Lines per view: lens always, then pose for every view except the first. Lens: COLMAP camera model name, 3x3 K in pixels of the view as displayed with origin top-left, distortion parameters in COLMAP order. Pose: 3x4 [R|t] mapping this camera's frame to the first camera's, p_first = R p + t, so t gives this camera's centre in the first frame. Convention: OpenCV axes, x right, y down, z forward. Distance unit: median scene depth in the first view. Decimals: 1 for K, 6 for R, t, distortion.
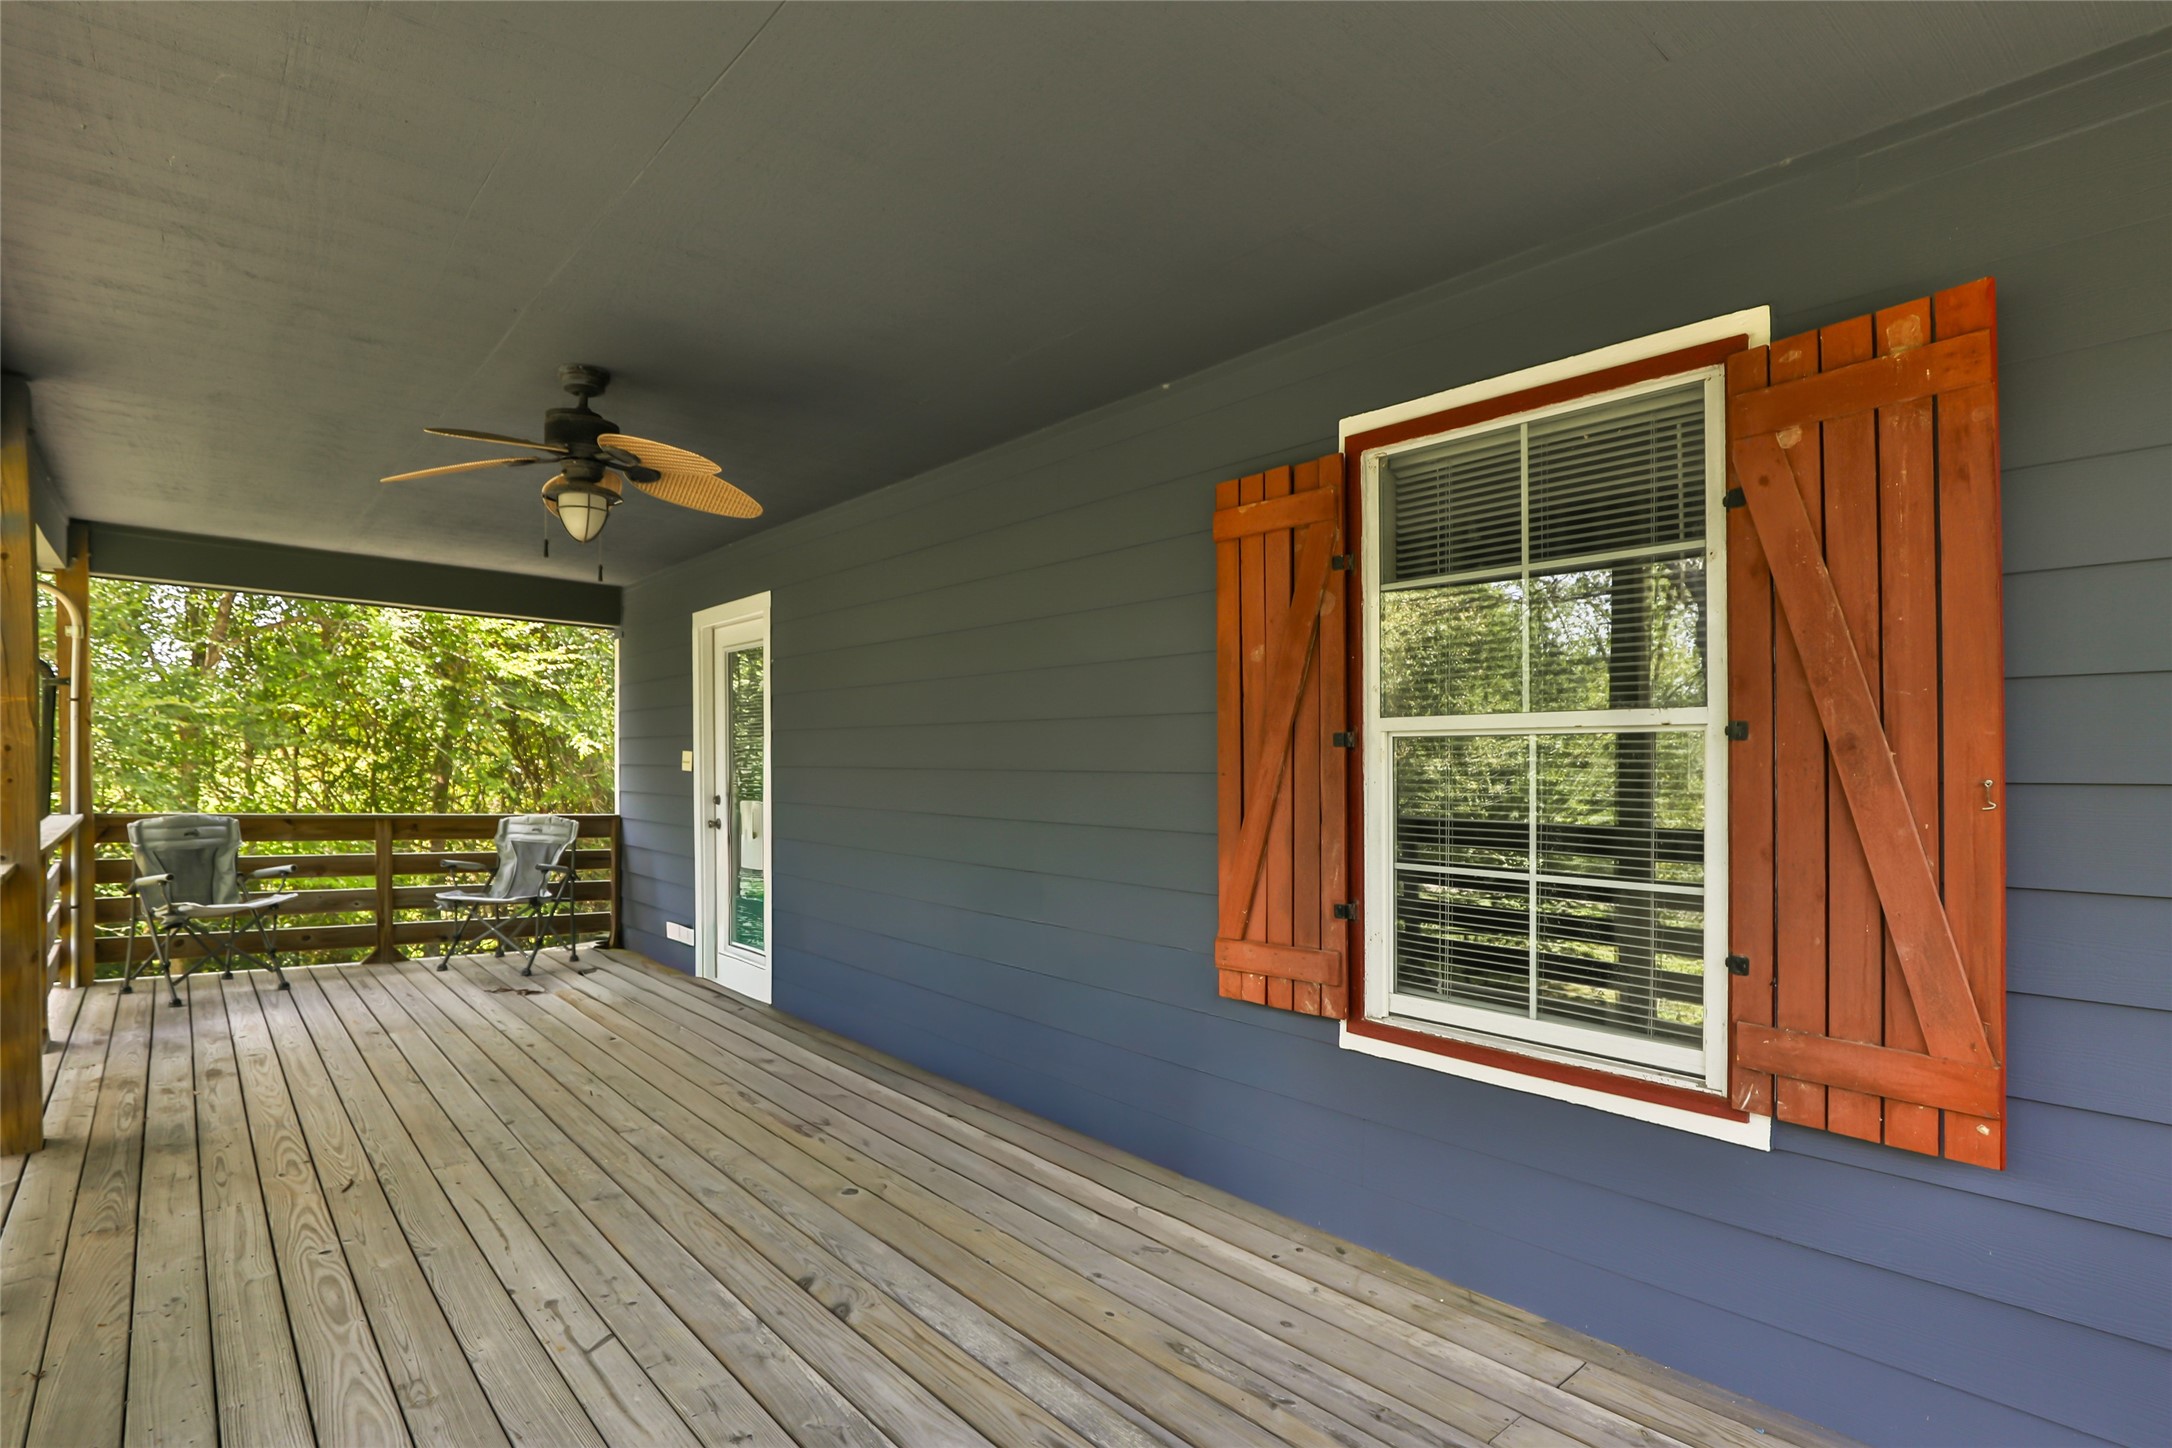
lens RADIAL K [[1076.9, 0, 1083.9], [0, 1076.9, 753.4], [0, 0, 1]] dist [-0.028284, -0.000069]
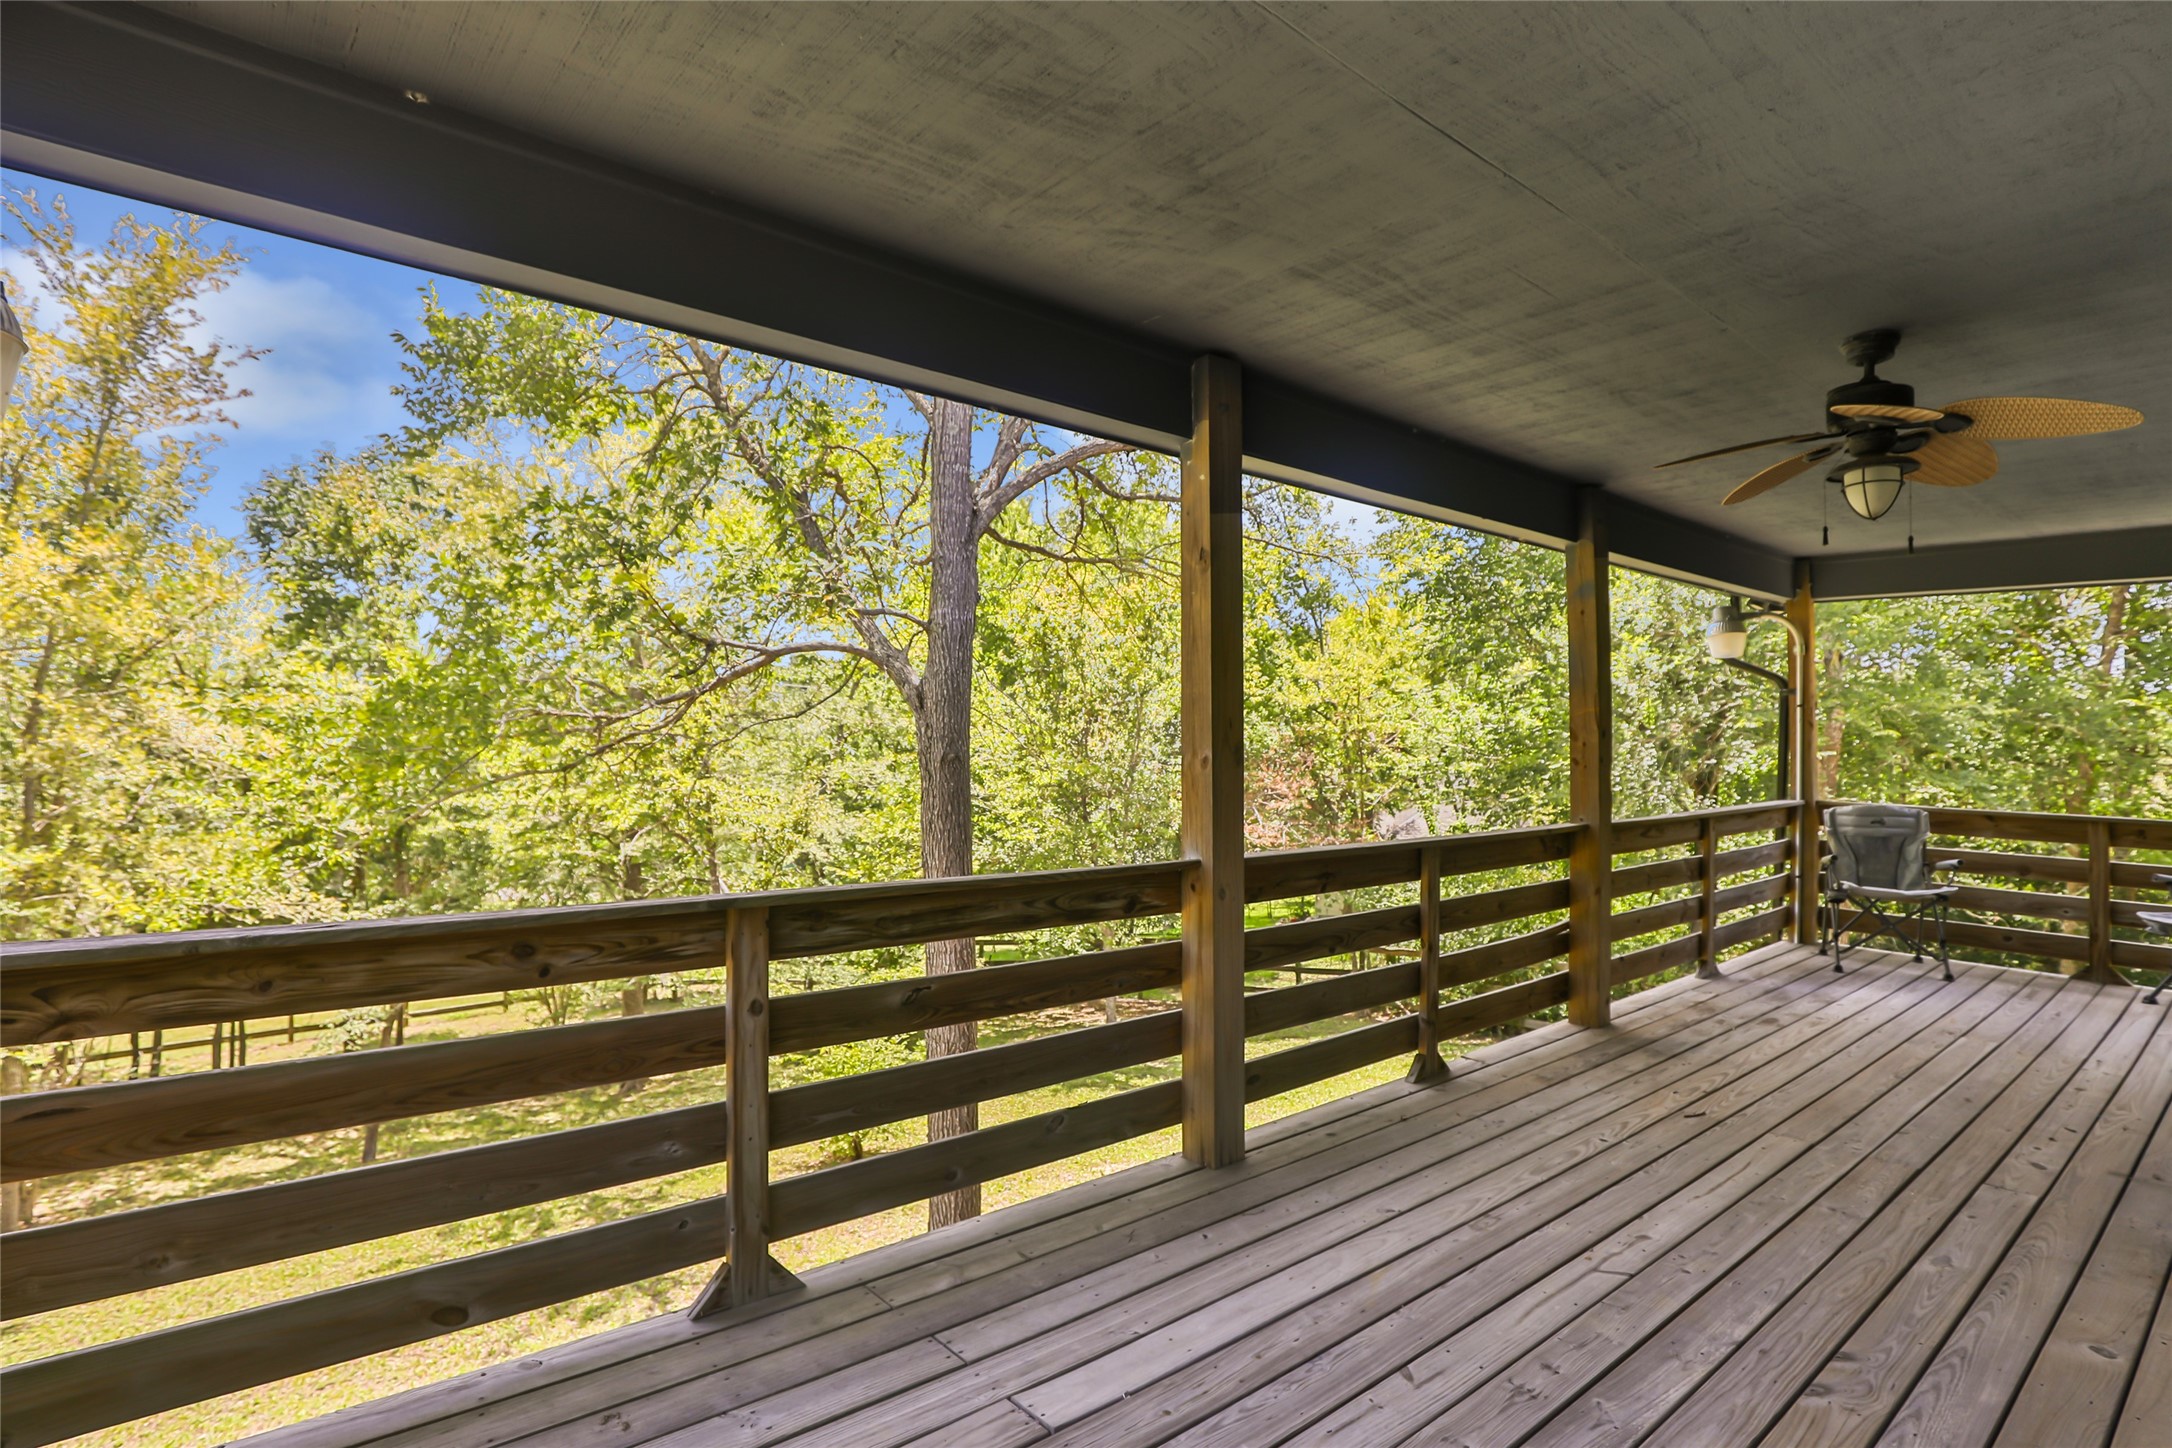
lens RADIAL K [[1084.0, 0, 1081.6], [0, 1084.0, 714.8], [0, 0, 1]] dist [-0.059497, 0.000533]
pose [[-0.020090, -0.039132, -0.999032, 0.457113], [-0.002526, 0.999233, -0.039090, 0.014509], [0.999795, 0.001738, -0.020173, 0.322275]]
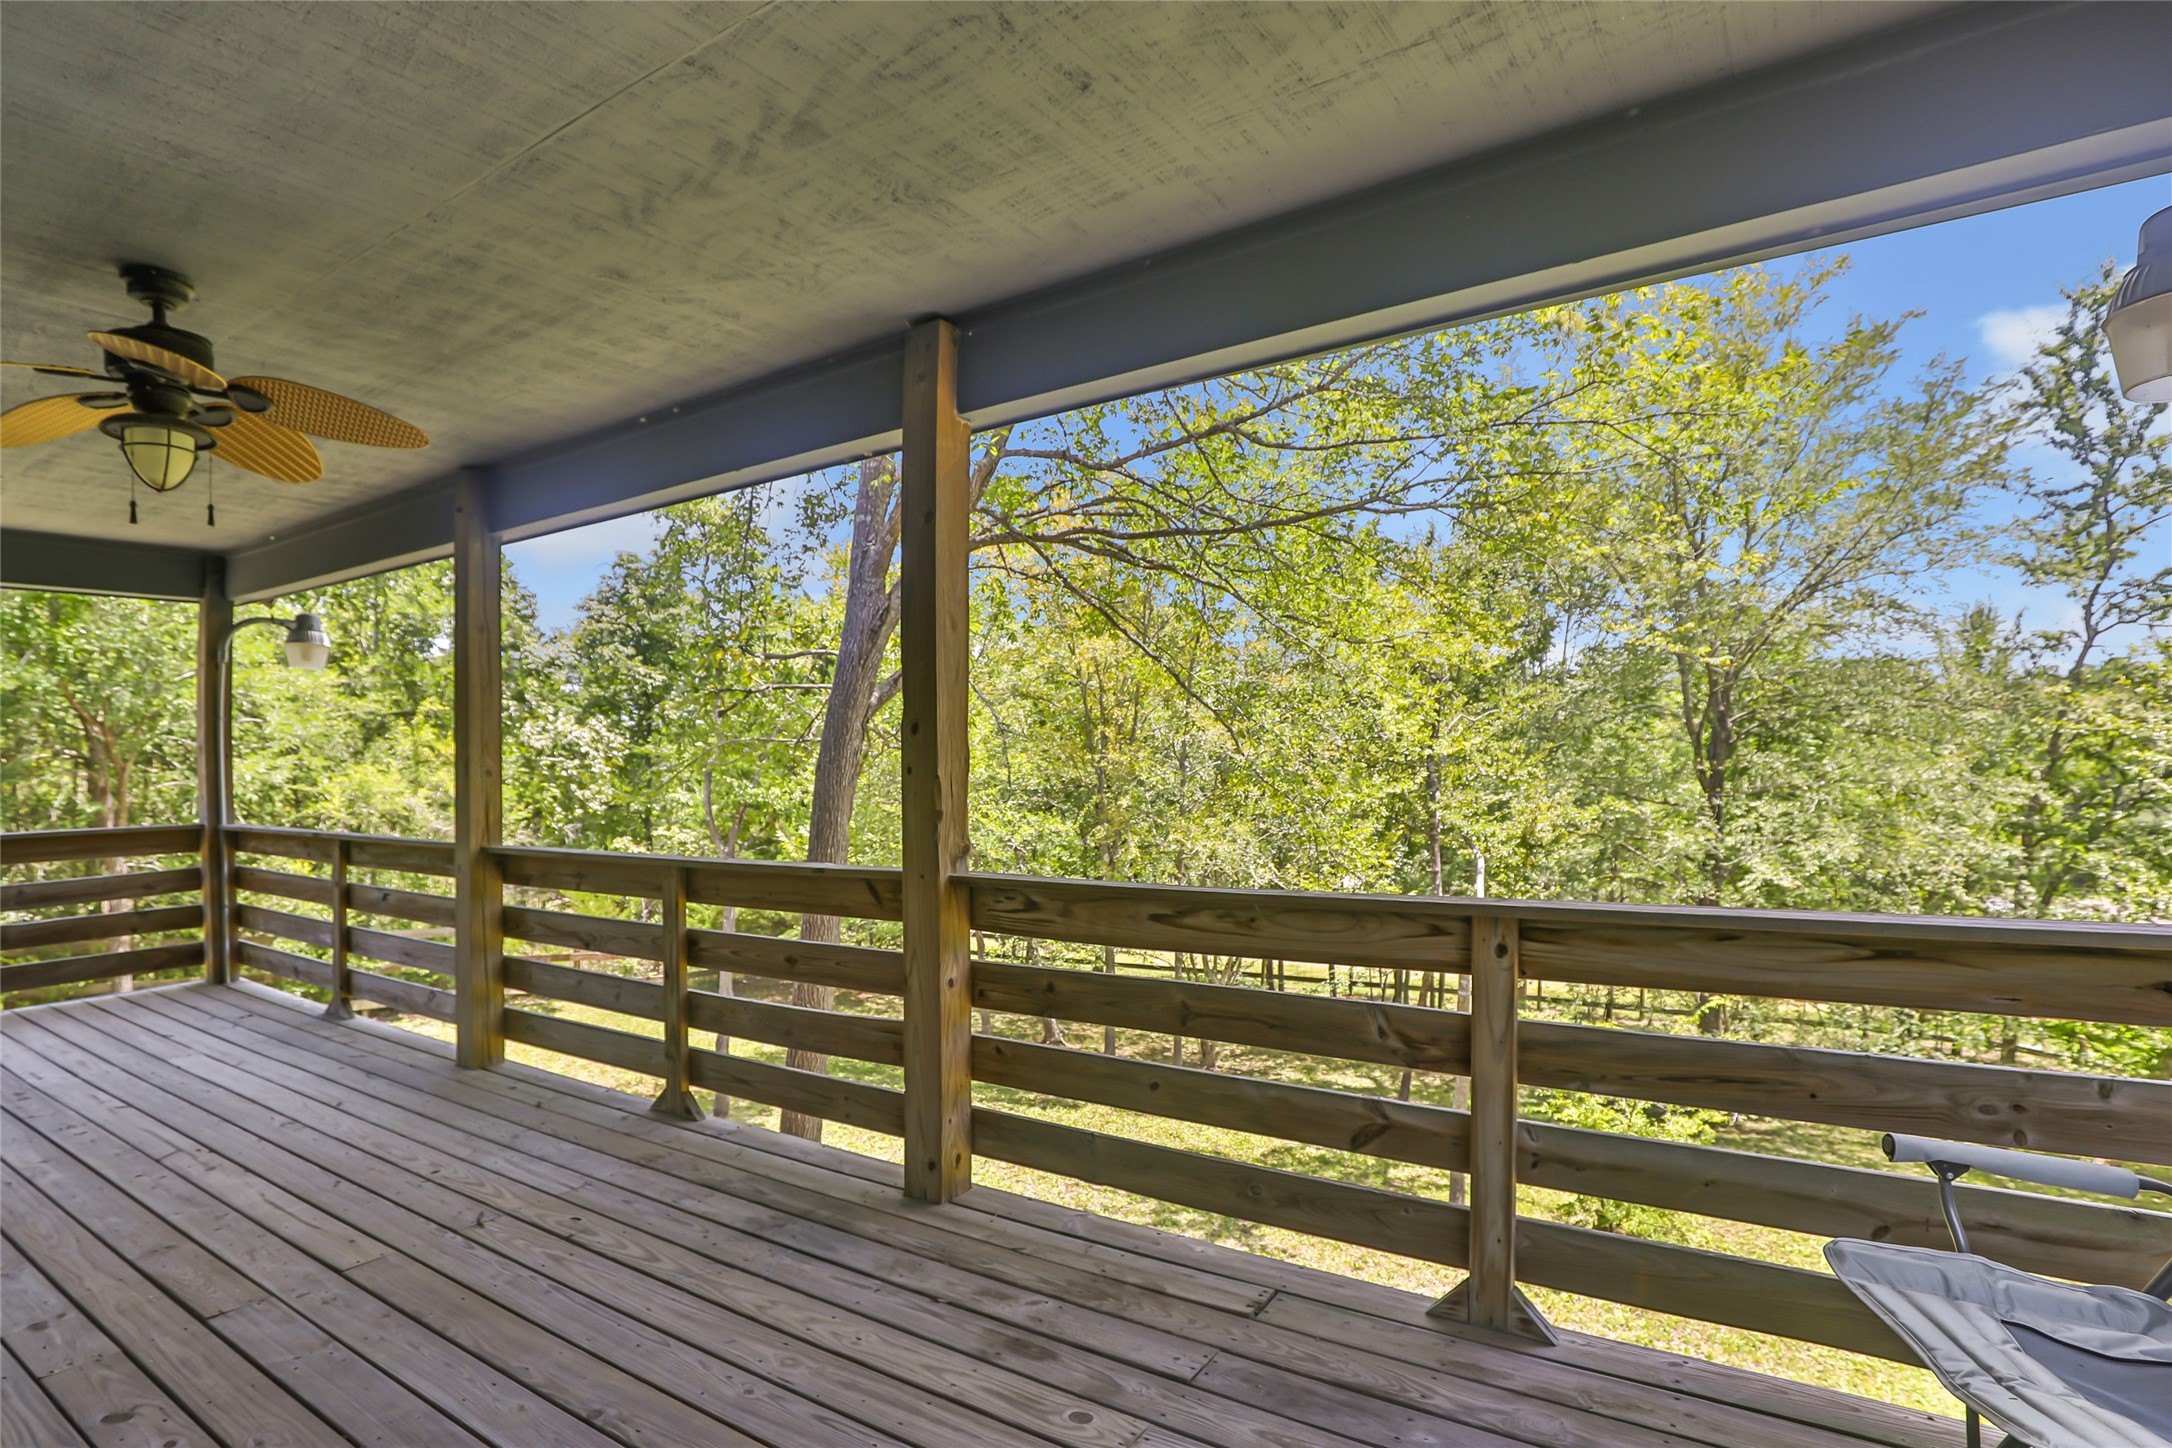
lens RADIAL K [[1066.7, 0, 1083.8], [0, 1066.7, 768.4], [0, 0, 1]] dist [-0.052128, 0.000529]
pose [[-0.954688, 0.011542, -0.297384, -0.871613], [0.009877, 0.999926, 0.007102, 0.009409], [0.297444, 0.003843, -0.954731, 1.887762]]
